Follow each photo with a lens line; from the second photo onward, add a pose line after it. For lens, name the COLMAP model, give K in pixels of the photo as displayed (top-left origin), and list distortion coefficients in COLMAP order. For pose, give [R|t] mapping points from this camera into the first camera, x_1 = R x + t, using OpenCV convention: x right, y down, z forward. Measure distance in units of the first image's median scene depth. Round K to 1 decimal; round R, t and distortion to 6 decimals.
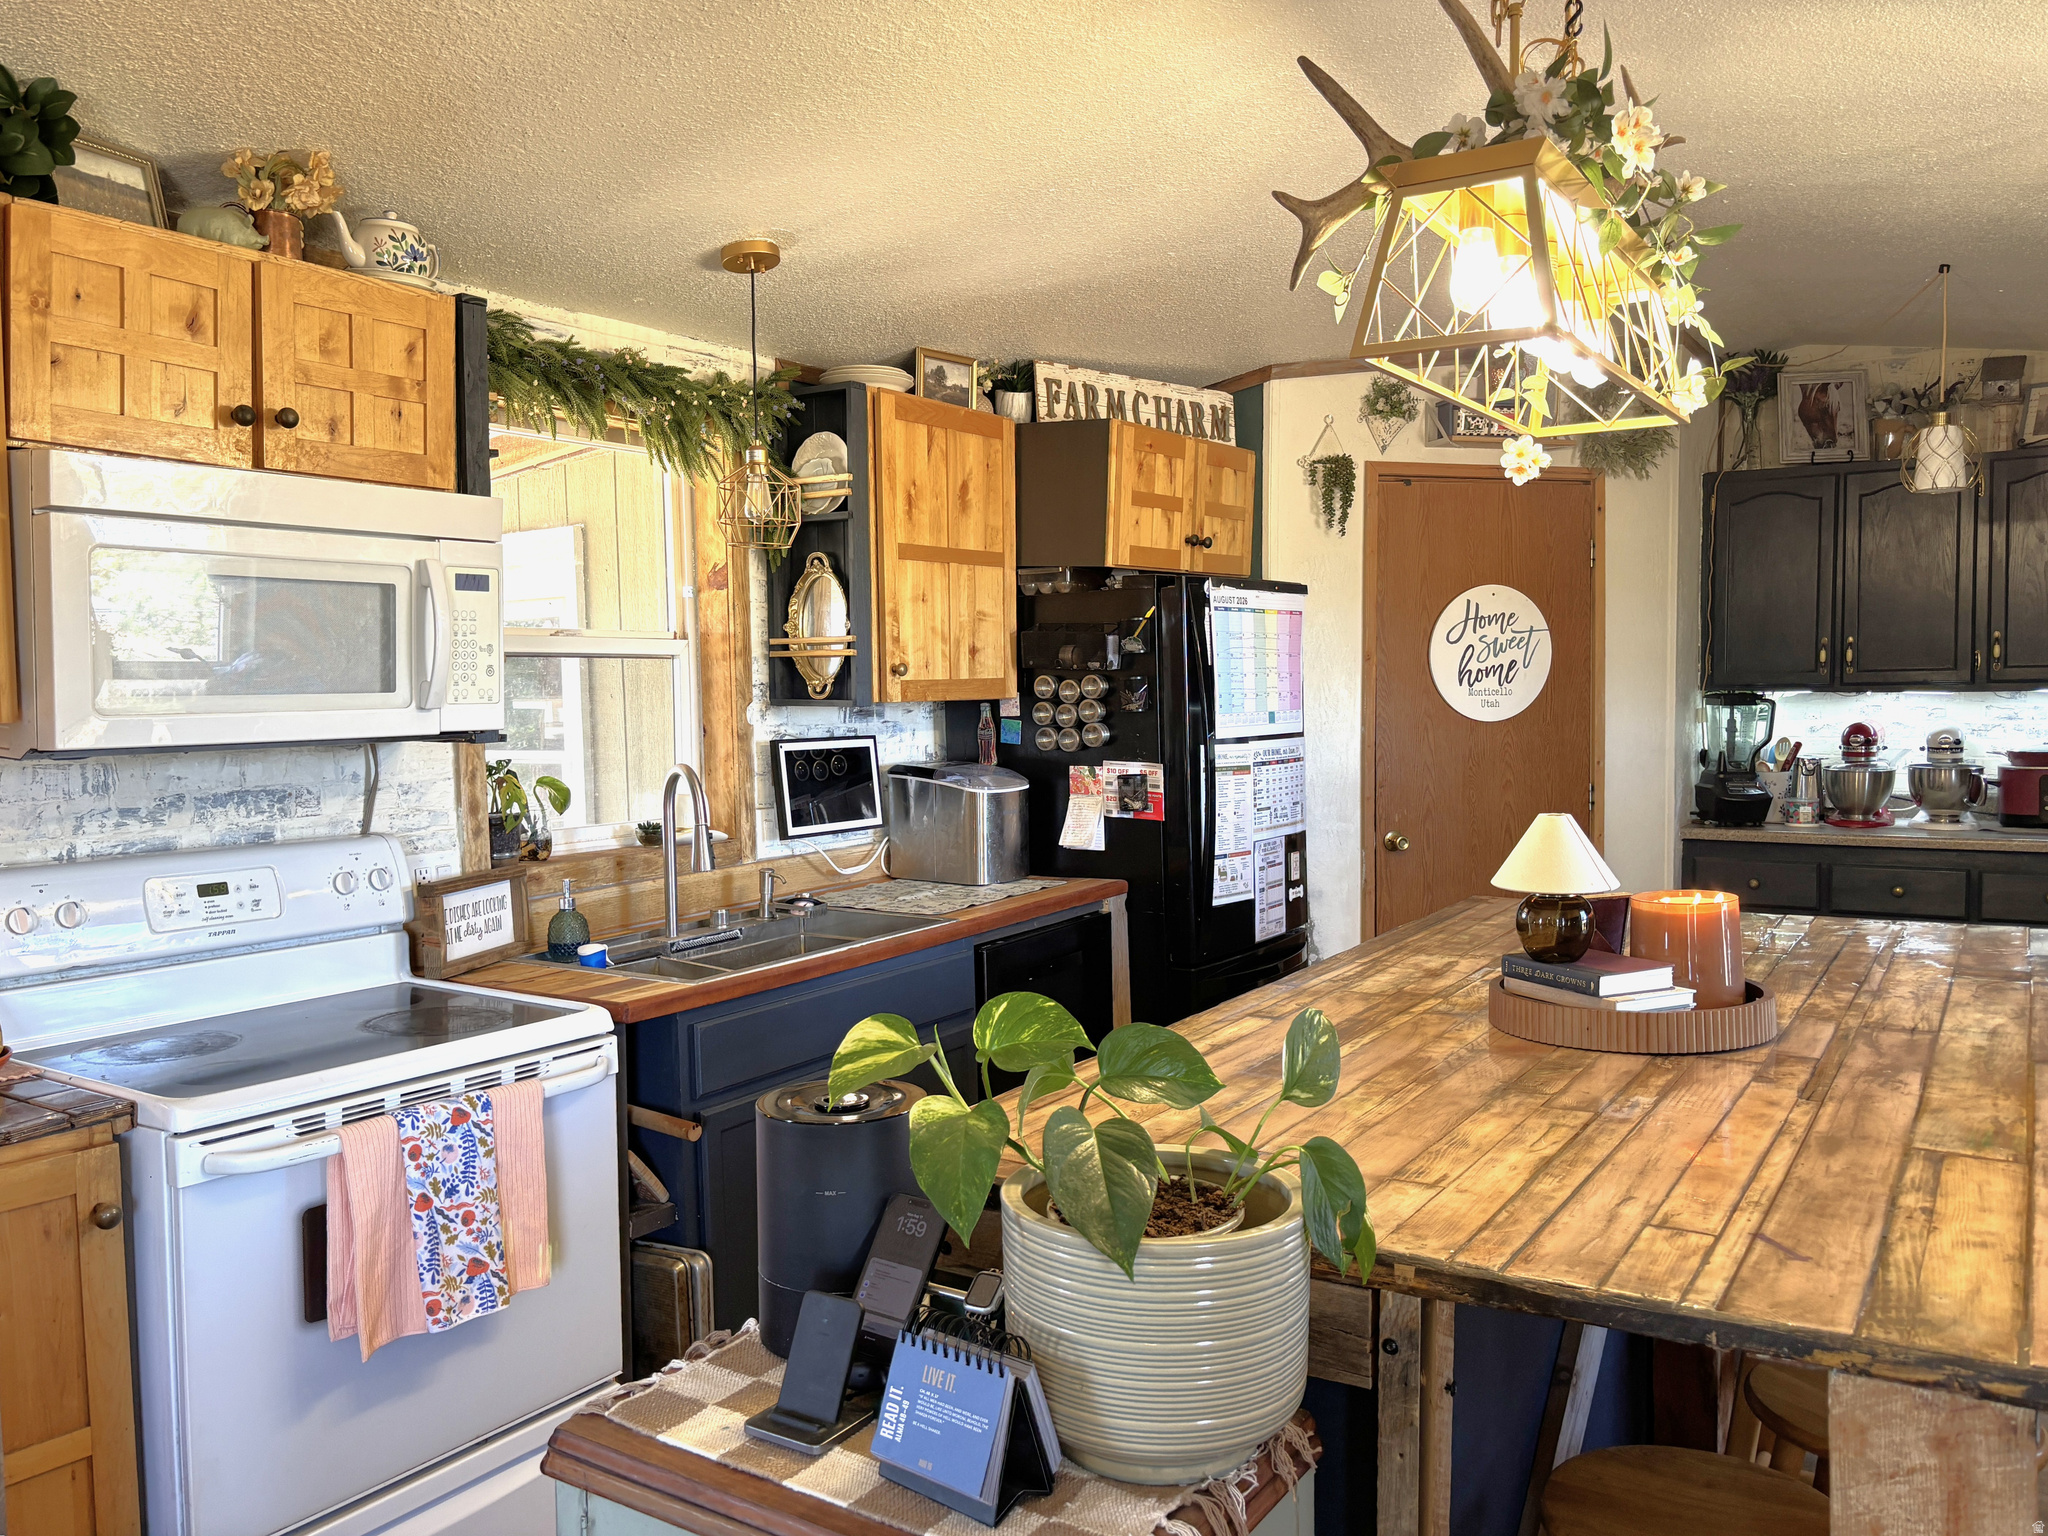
lens RADIAL K [[1564.5, 0, 1004.0], [0, 1564.5, 806.4], [0, 0, 1]] dist [0.061407, -0.051485]
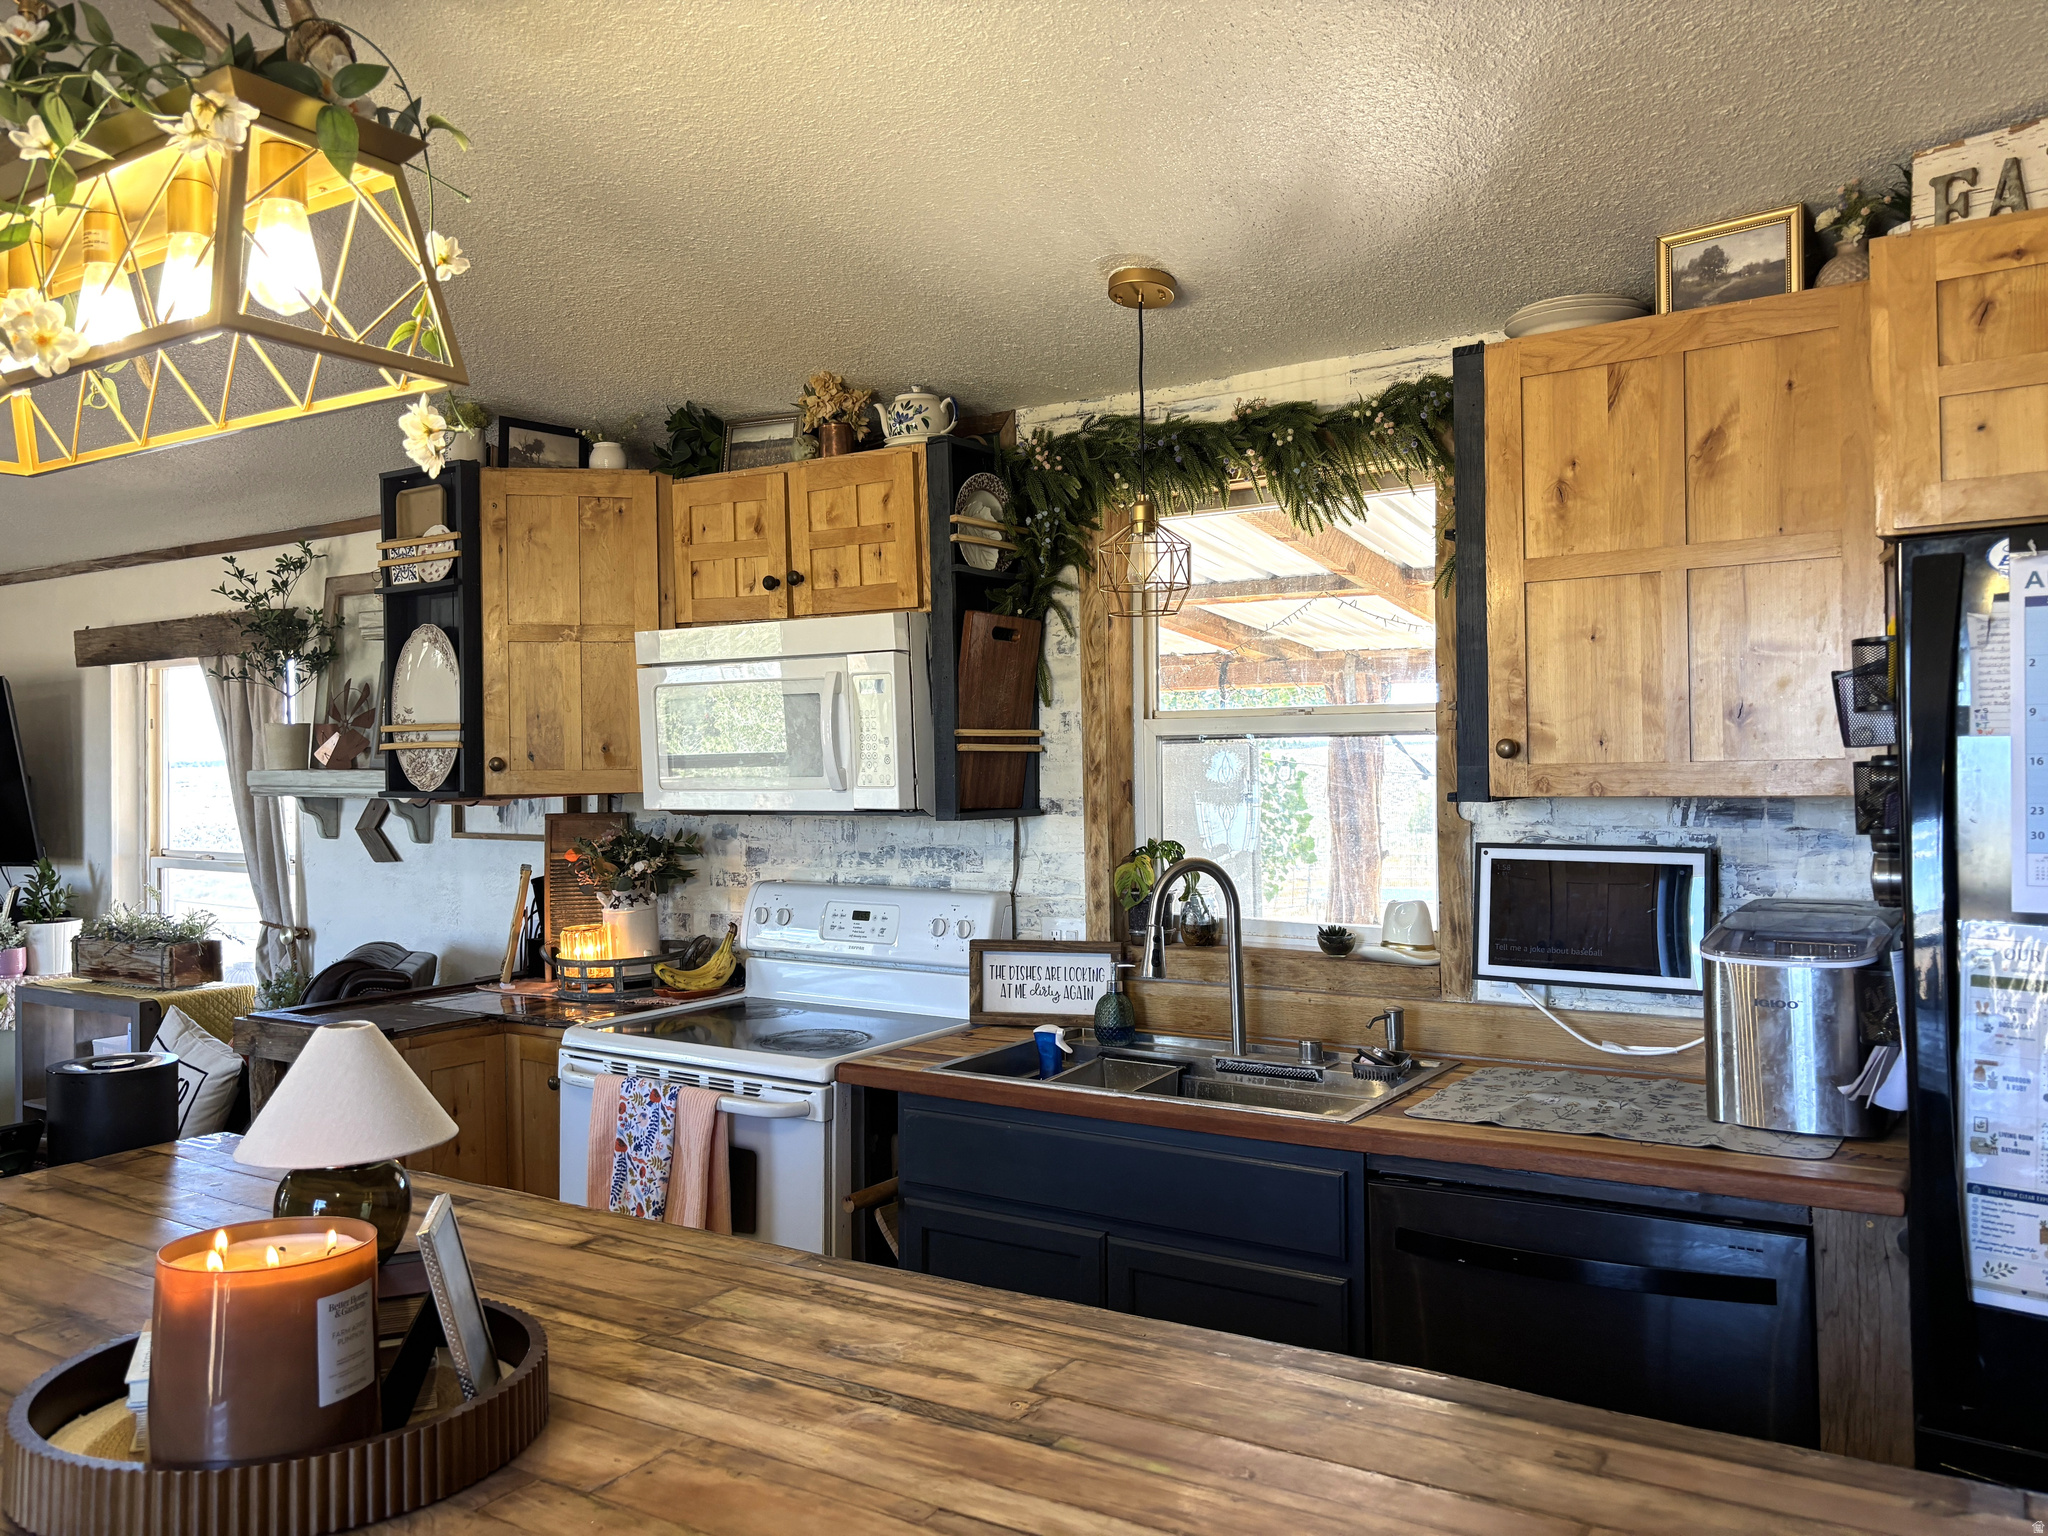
lens RADIAL K [[1564.5, 0, 1011.8], [0, 1564.5, 766.2], [0, 0, 1]] dist [0.061407, -0.051485]
pose [[0.003523, 0.019581, -0.999802, 0.500598], [-0.065788, 0.997647, 0.019307, -0.065360], [0.997827, 0.065707, 0.004802, 0.648218]]
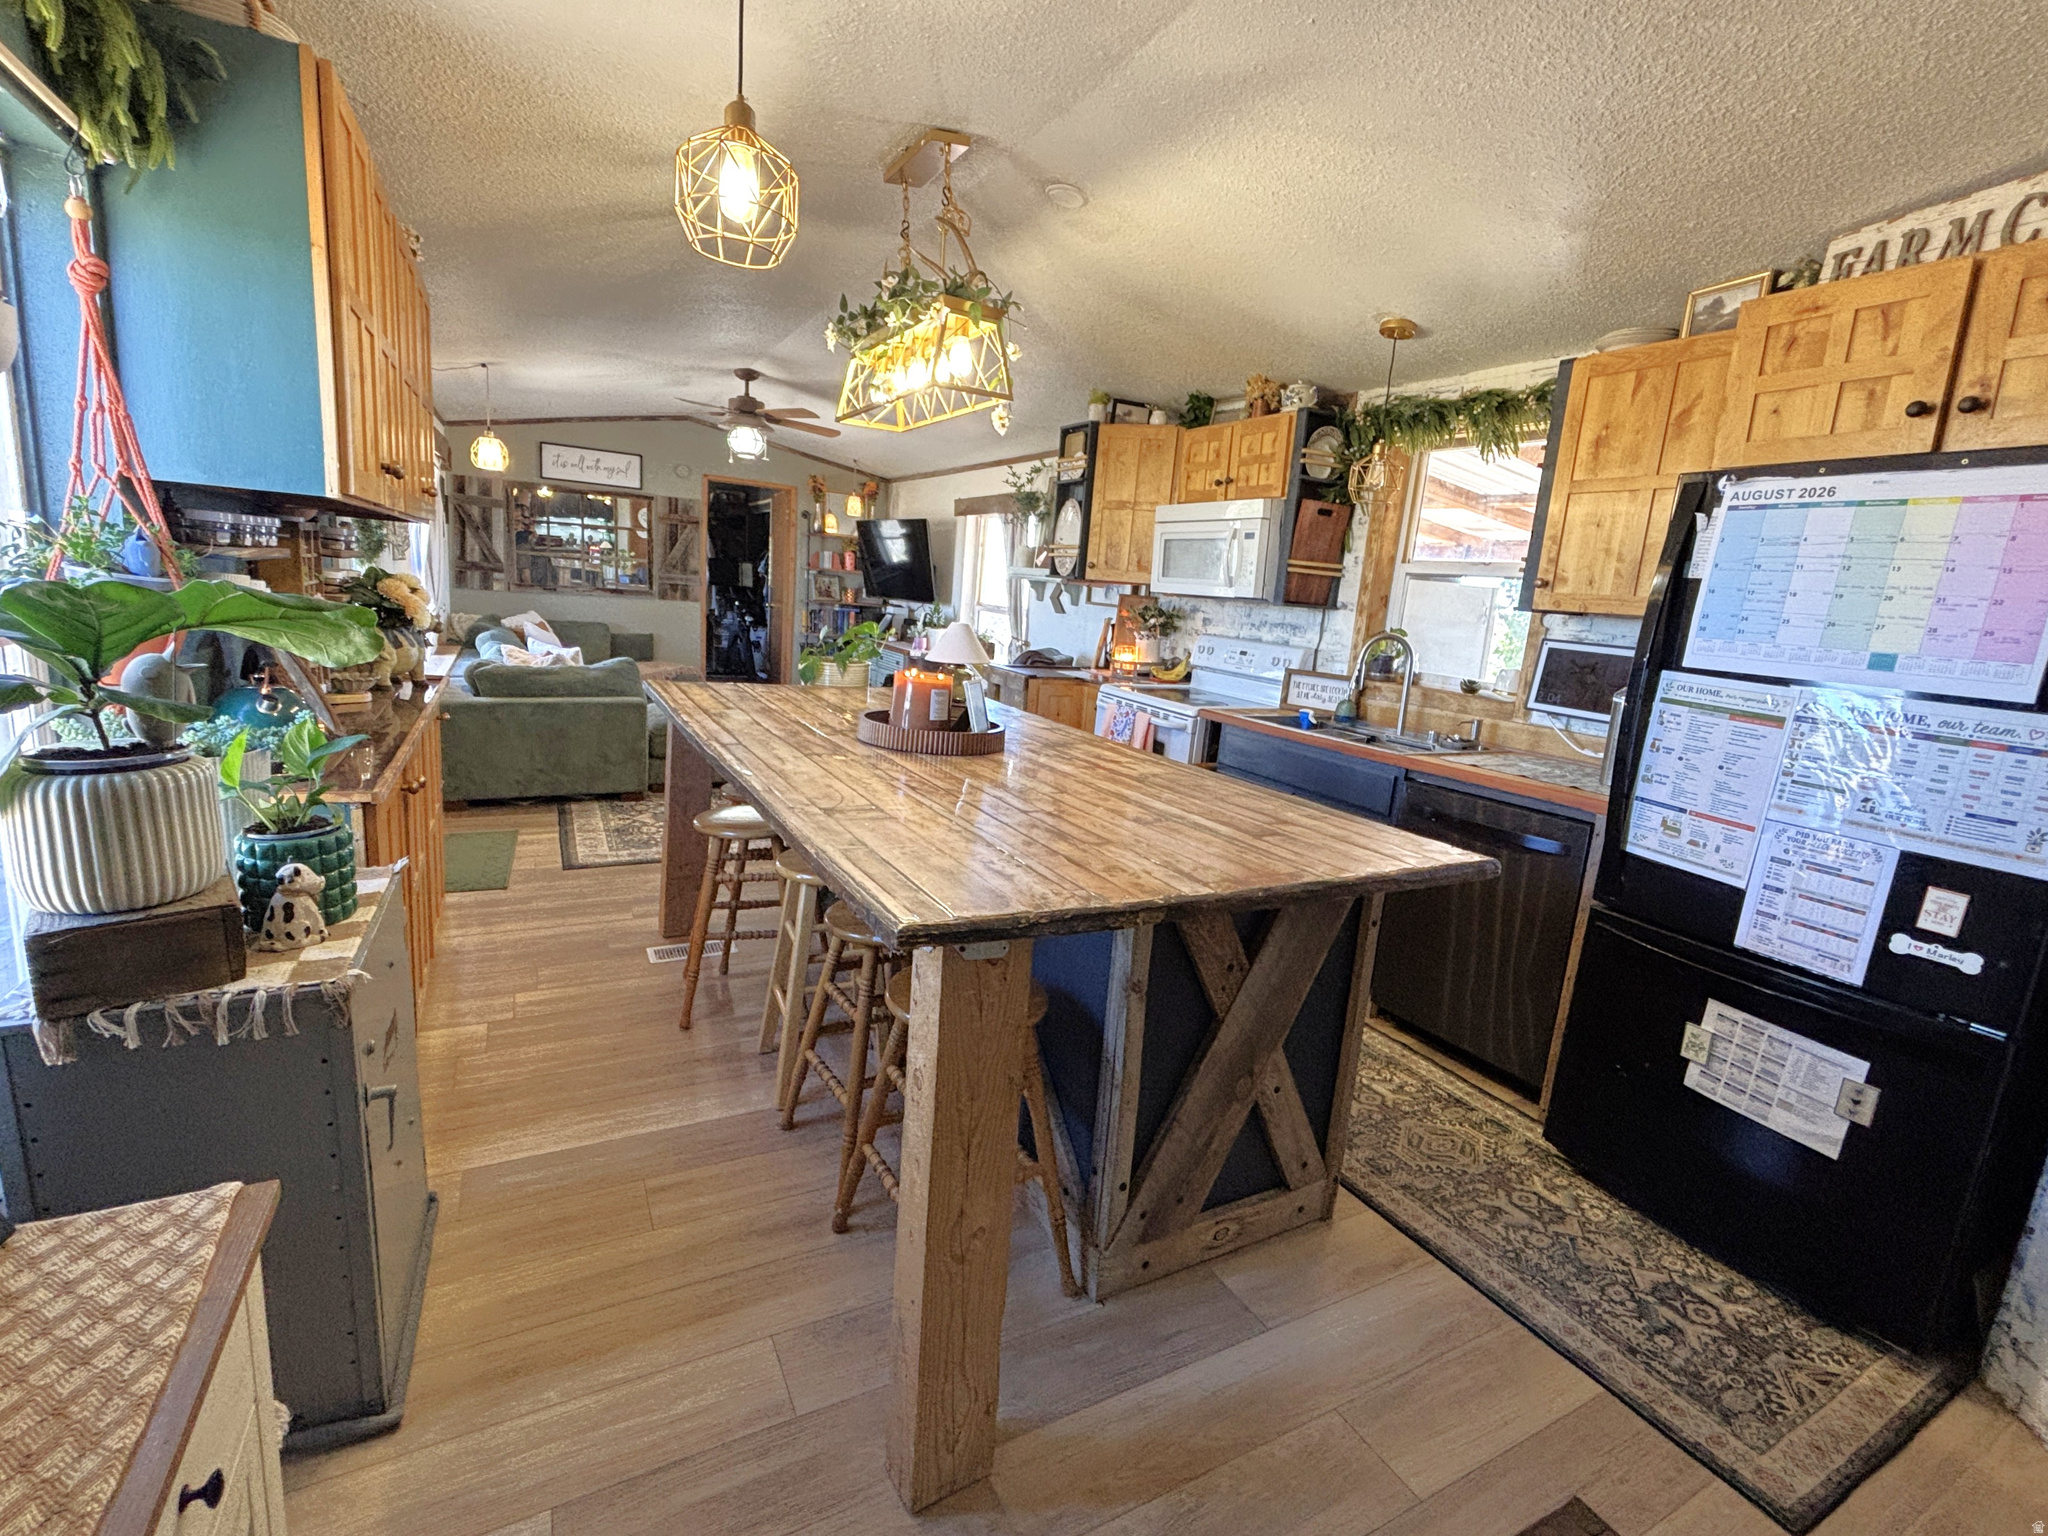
lens RADIAL K [[906.0, 0, 1013.6], [0, 906.0, 774.0], [0, 0, 1]] dist [-0.004846, 0.001363]
pose [[-0.473097, 0.164477, -0.865521, 0.661873], [-0.134420, 0.957440, 0.255419, -0.057285], [0.870696, 0.237182, -0.430853, 0.808995]]
